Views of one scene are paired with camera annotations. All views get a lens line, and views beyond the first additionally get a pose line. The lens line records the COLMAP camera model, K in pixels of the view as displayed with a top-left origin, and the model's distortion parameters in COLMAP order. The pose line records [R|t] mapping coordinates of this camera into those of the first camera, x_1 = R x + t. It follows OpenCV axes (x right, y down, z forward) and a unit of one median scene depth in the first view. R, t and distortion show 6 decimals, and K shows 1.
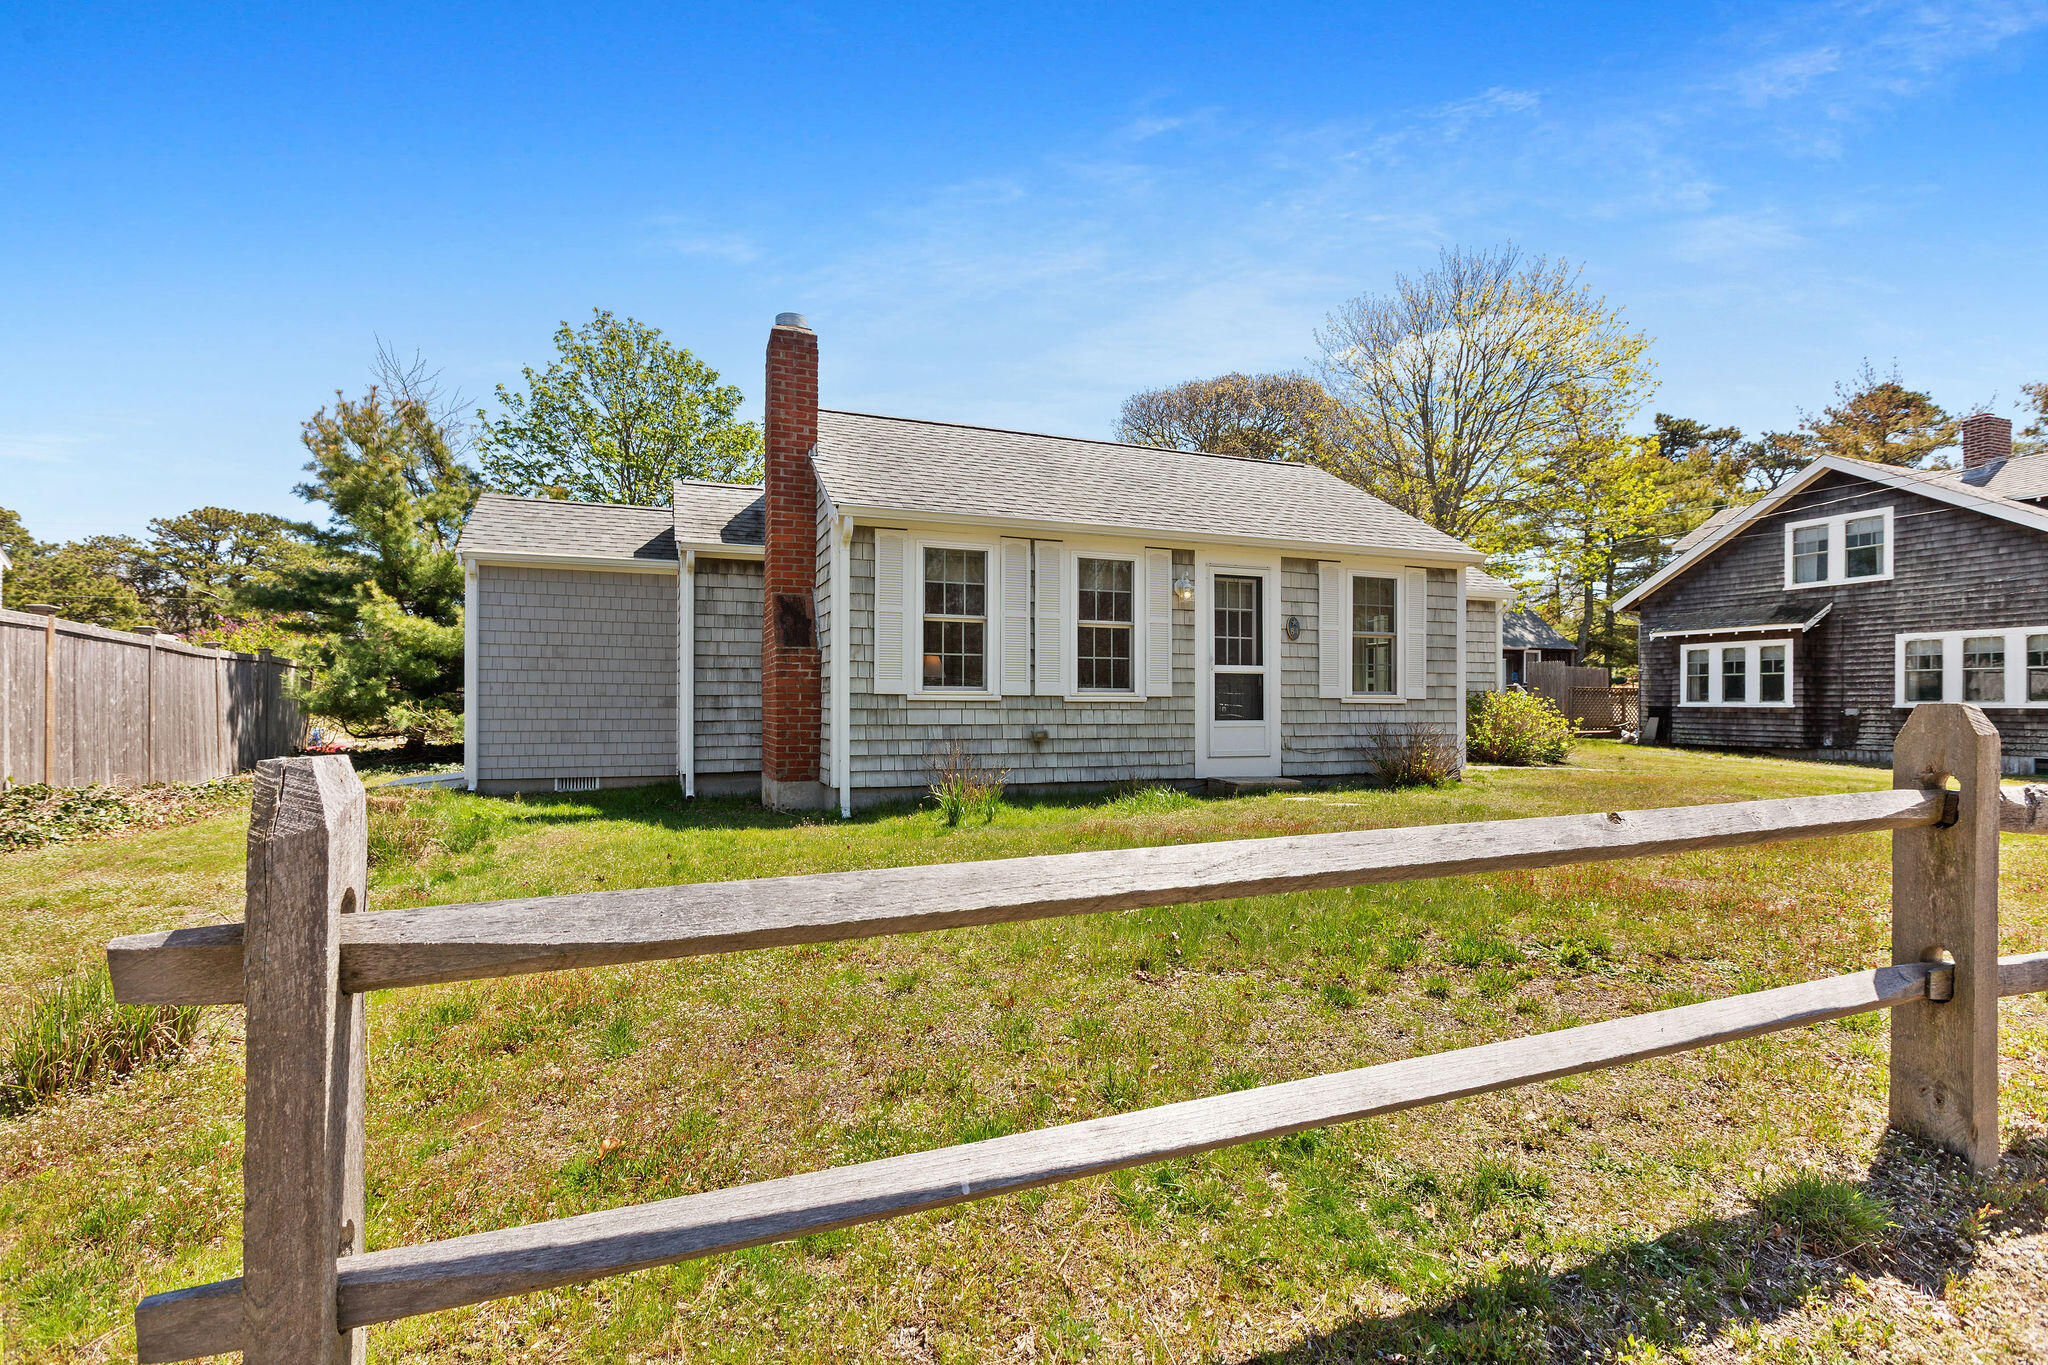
lens RADIAL K [[923.9, 0, 1002.5], [0, 923.9, 702.7], [0, 0, 1]] dist [-0.000185, 0.003449]
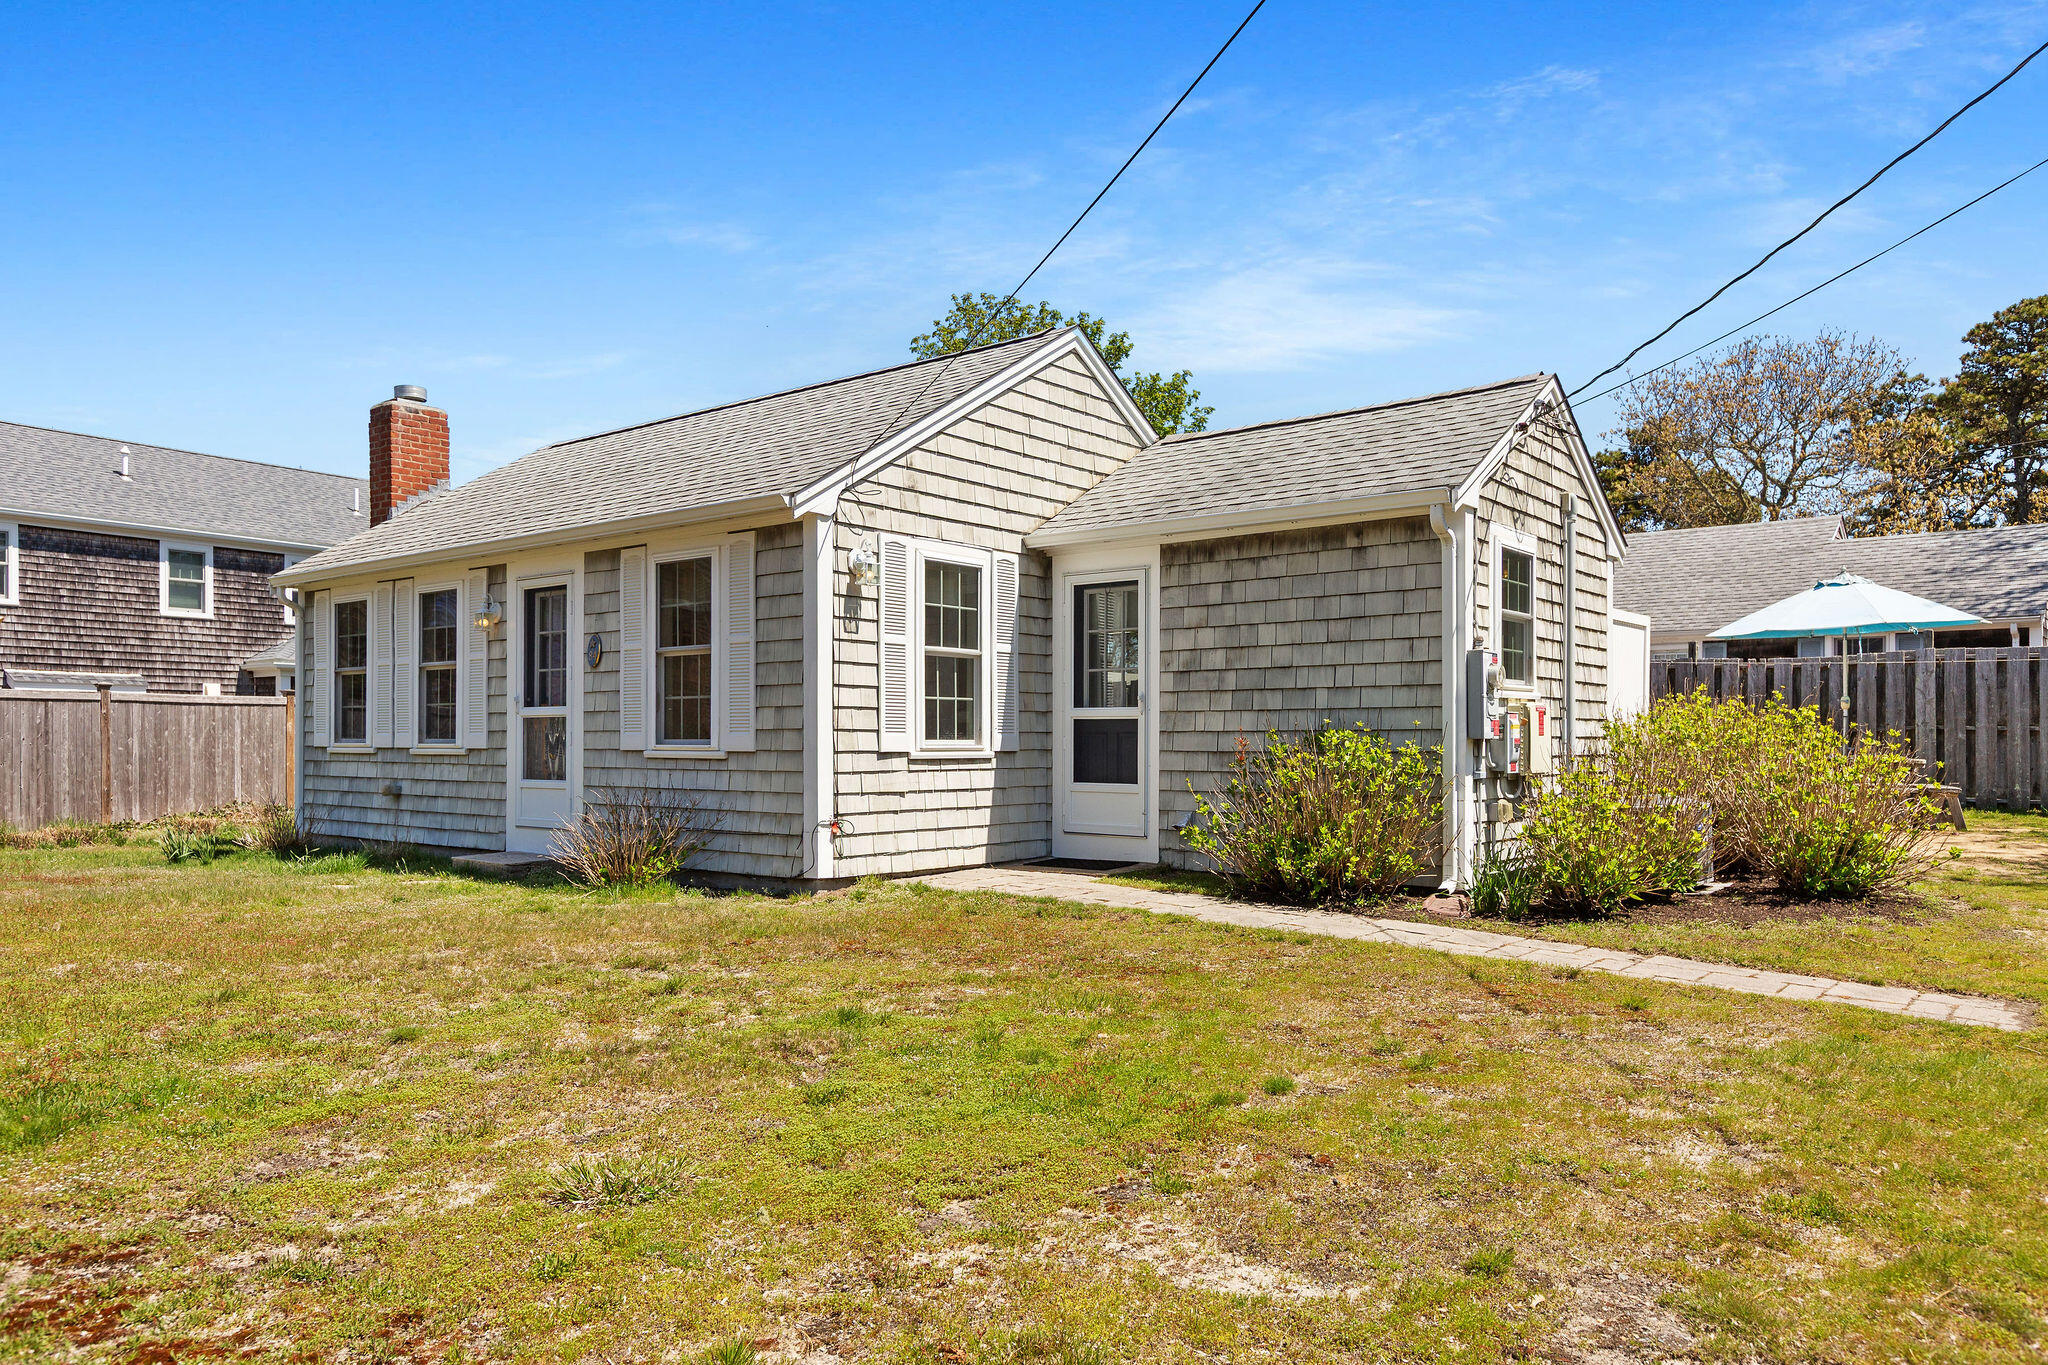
lens RADIAL K [[1397.6, 0, 1023.8], [0, 1397.6, 747.6], [0, 0, 1]] dist [0.013827, -0.007773]
pose [[0.510121, 0.000937, -0.860102, 1.360305], [0.002622, 0.999993, 0.002645, -0.008694], [0.860099, -0.003605, 0.510115, 0.714817]]
